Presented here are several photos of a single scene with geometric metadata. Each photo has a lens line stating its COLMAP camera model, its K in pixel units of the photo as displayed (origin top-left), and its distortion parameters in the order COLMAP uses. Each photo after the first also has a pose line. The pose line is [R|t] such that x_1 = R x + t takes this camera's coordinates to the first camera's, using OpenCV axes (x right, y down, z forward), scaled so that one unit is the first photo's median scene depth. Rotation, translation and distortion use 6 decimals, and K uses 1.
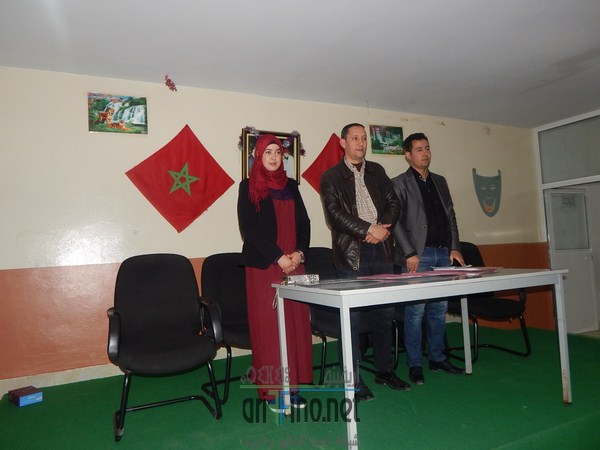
lens RADIAL K [[449.9, 0, 300.0], [0, 449.9, 225.0], [0, 0, 1]] dist [0.003933, 0.005700]
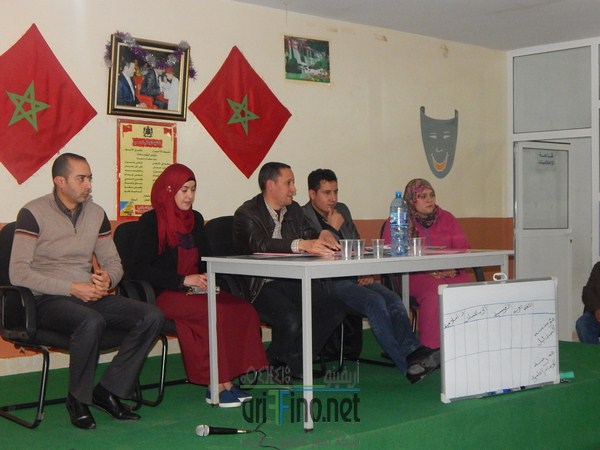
lens RADIAL K [[941.3, 0, 300.0], [0, 941.3, 225.0], [0, 0, 1]] dist [0.148220, 0.023280]
pose [[0.965099, 0.037846, 0.259136, -0.197665], [-0.055187, 0.996674, 0.059969, -0.027189], [-0.256004, -0.072176, 0.963977, -0.437597]]
